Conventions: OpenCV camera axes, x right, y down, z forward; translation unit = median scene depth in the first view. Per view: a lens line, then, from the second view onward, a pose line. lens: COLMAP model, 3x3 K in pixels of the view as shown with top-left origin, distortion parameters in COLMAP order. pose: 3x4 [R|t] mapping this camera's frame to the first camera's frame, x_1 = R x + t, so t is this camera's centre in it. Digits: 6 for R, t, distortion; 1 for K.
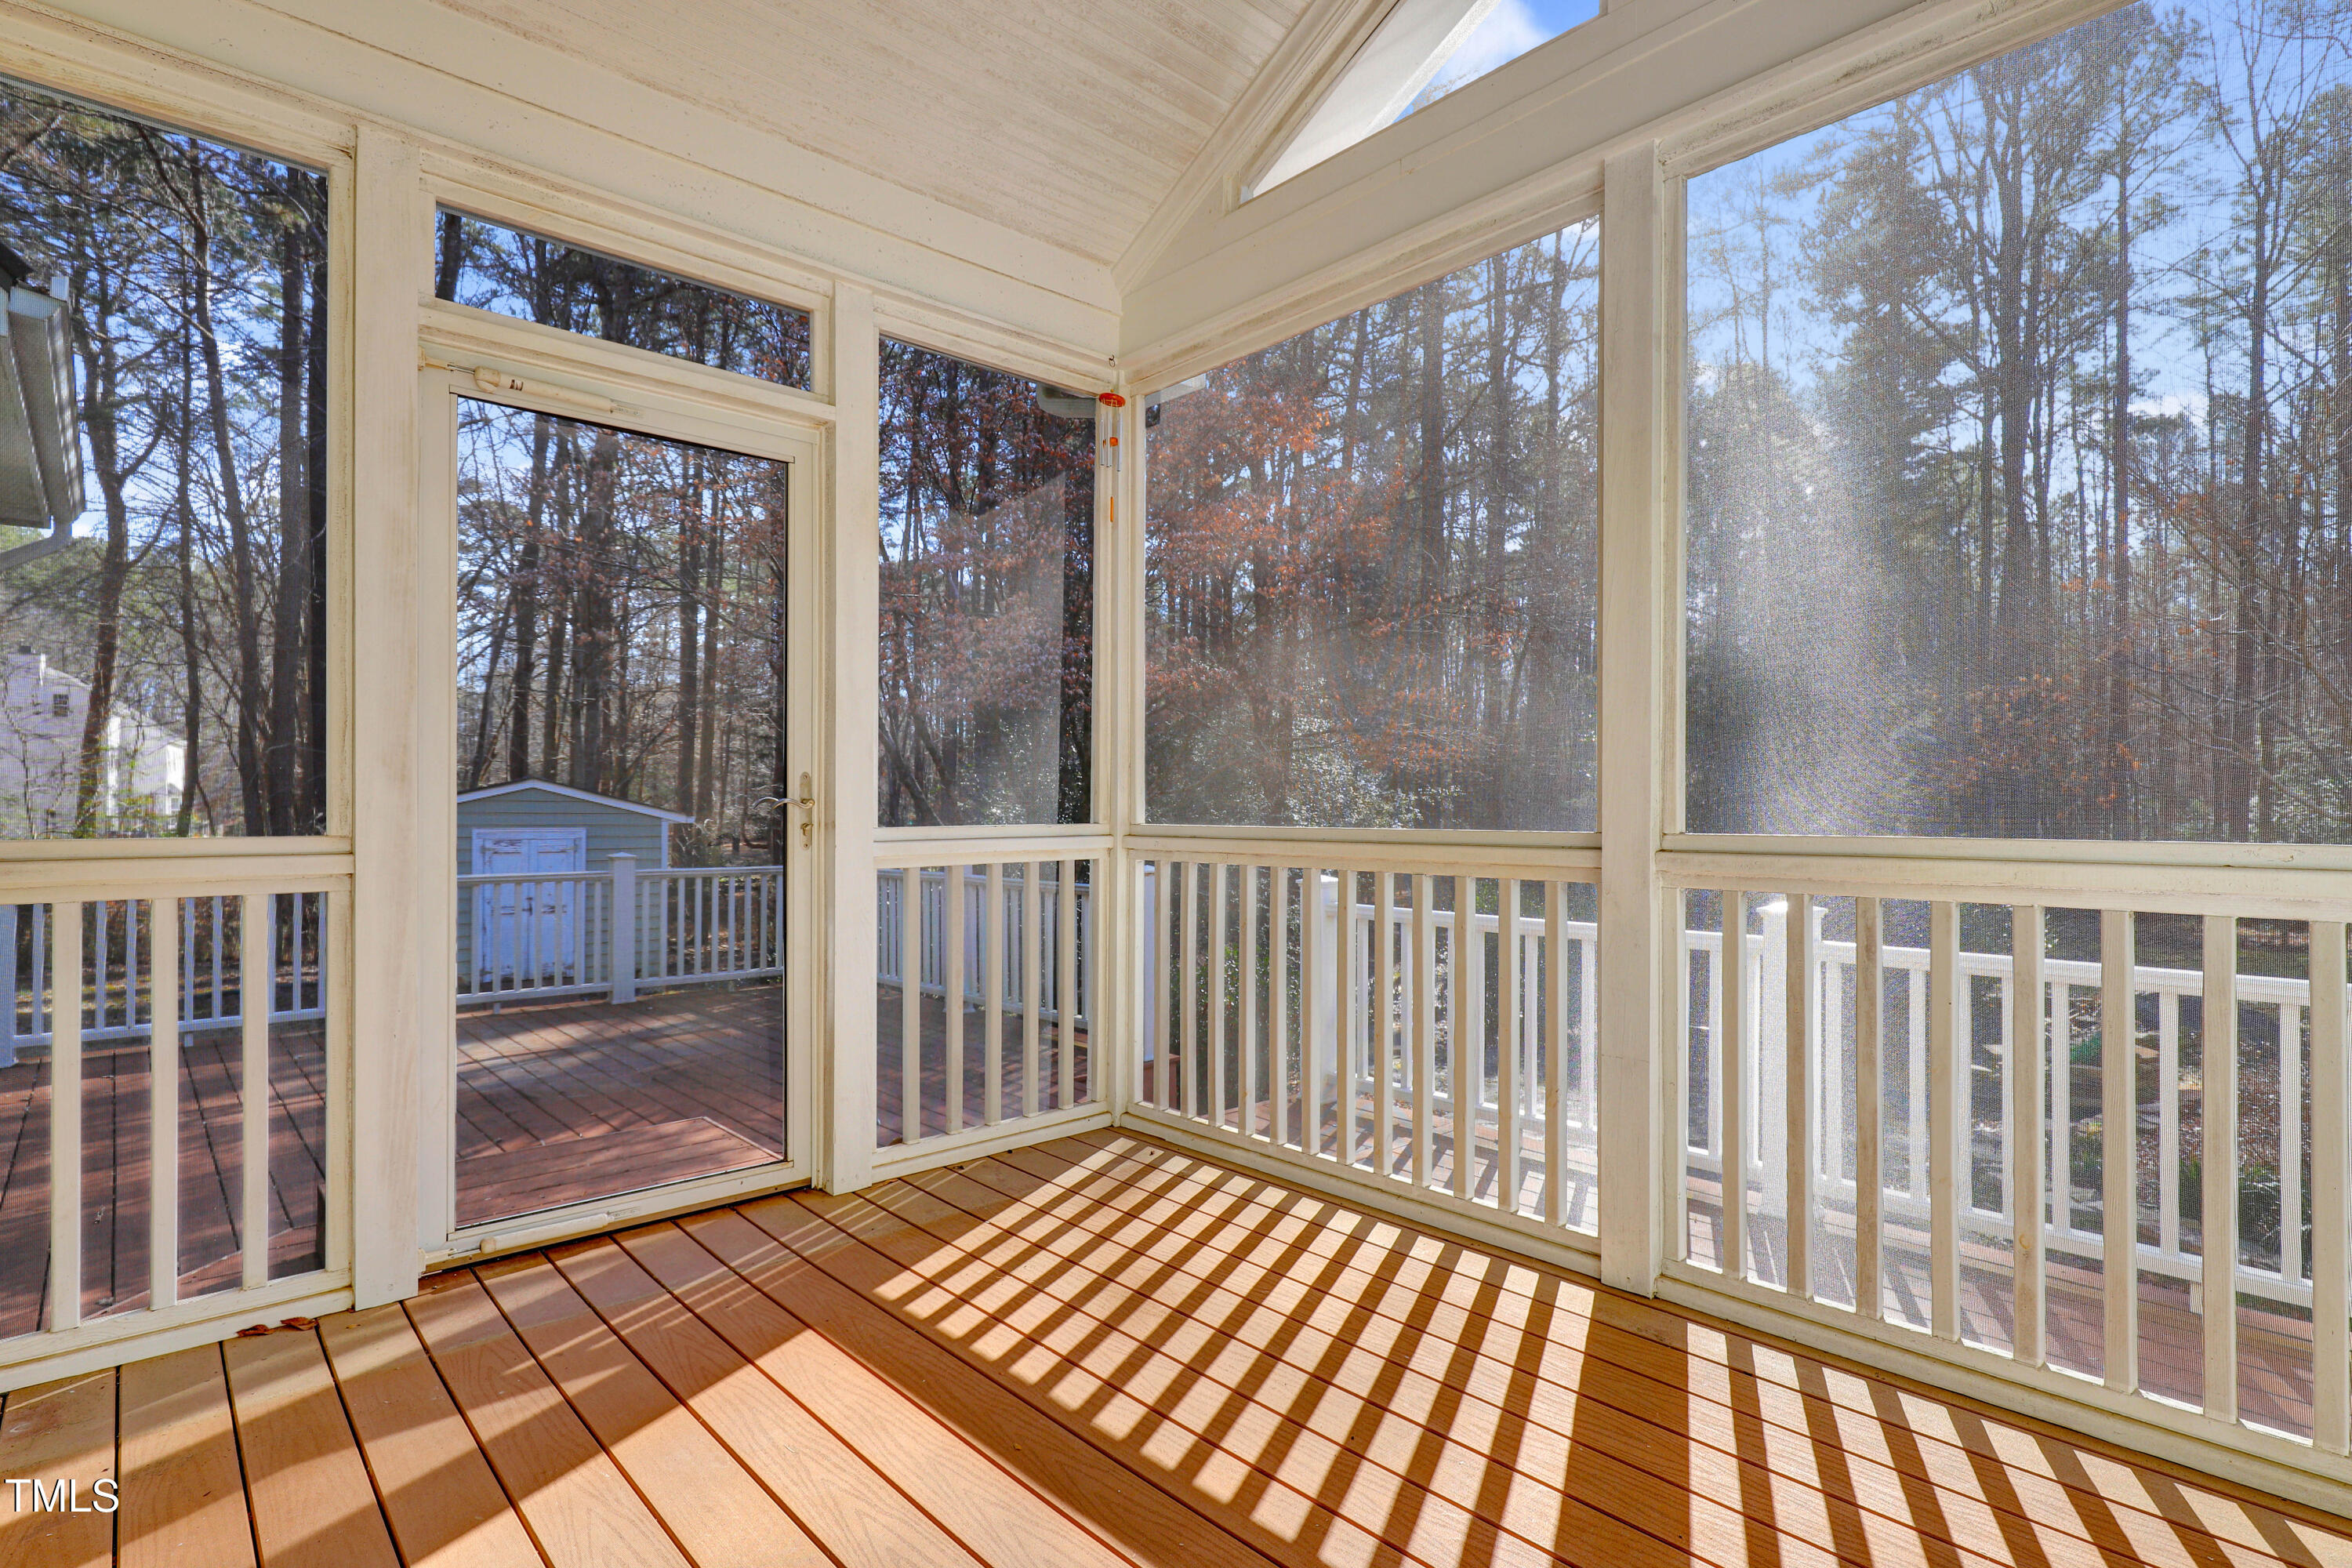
lens RADIAL K [[1191.3, 0, 1178.6], [0, 1191.3, 790.0], [0, 0, 1]] dist [0.004286, 0.000261]
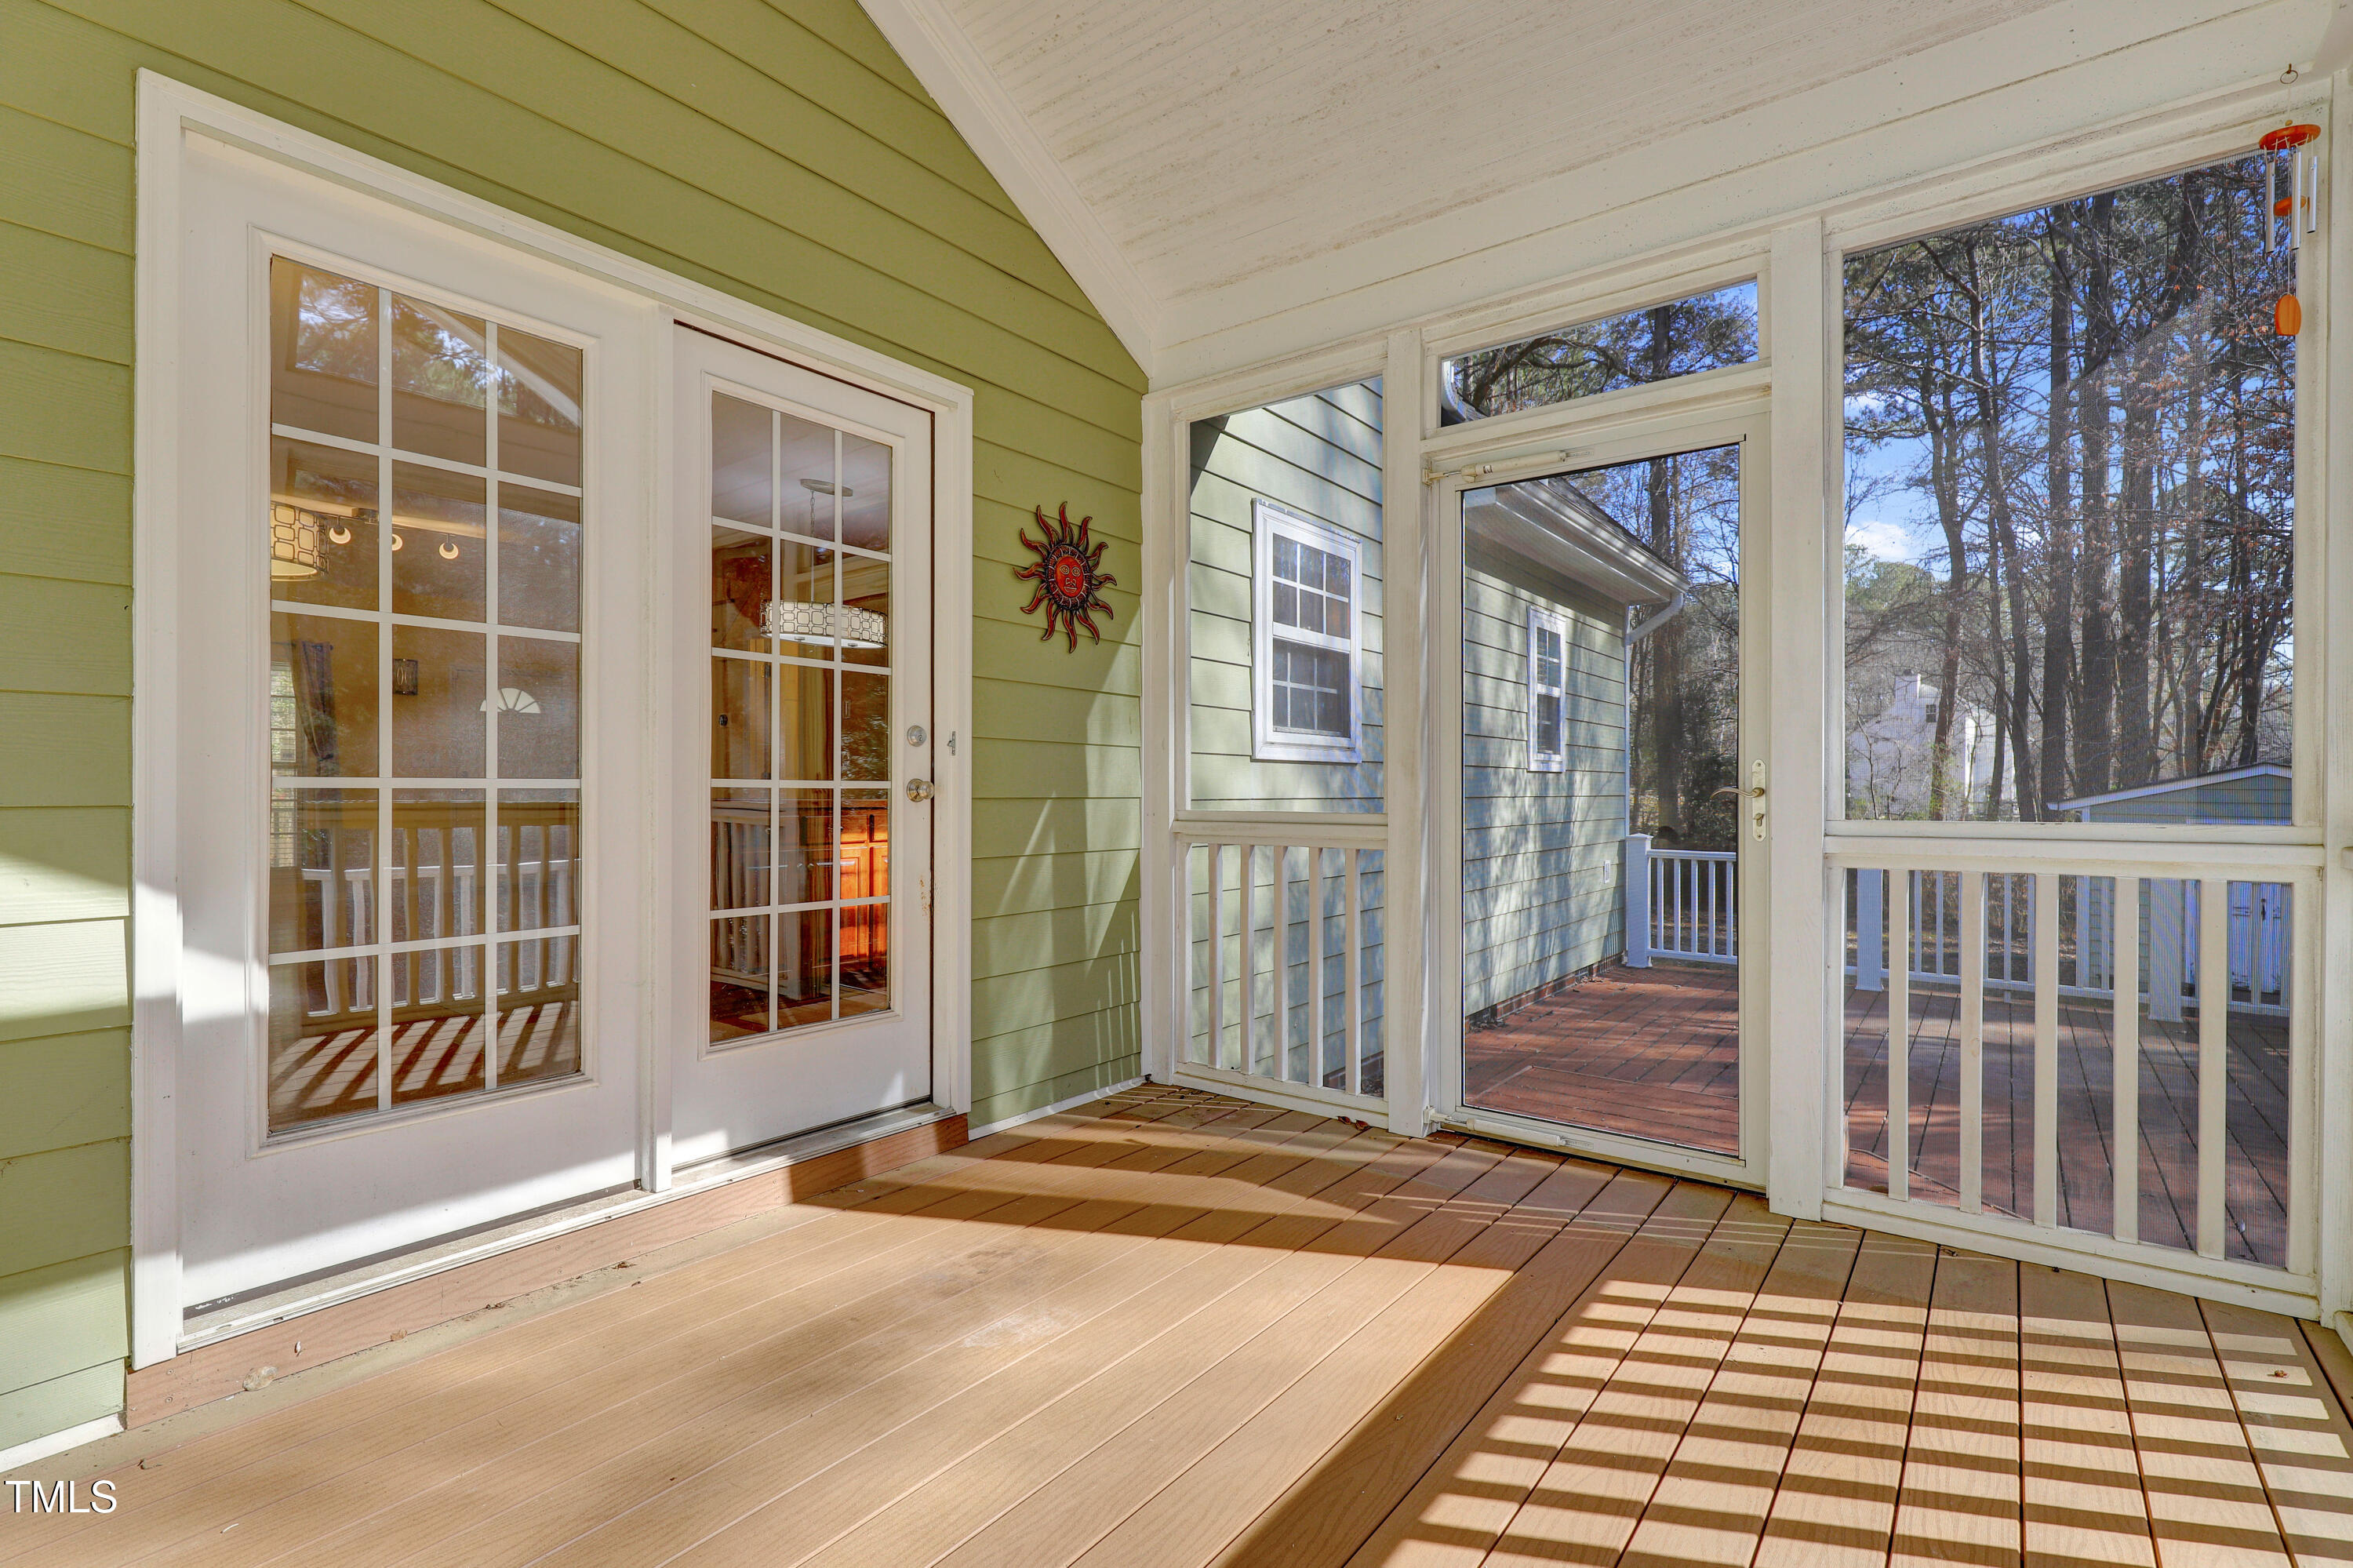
lens RADIAL K [[1067.0, 0, 1180.0], [0, 1067.0, 793.2], [0, 0, 1]] dist [-0.000564, -0.001104]
pose [[0.178365, 0.002383, -0.983961, 0.424247], [0.010066, 0.999940, 0.004247, 0.002728], [0.983913, -0.010662, 0.178331, 0.372569]]
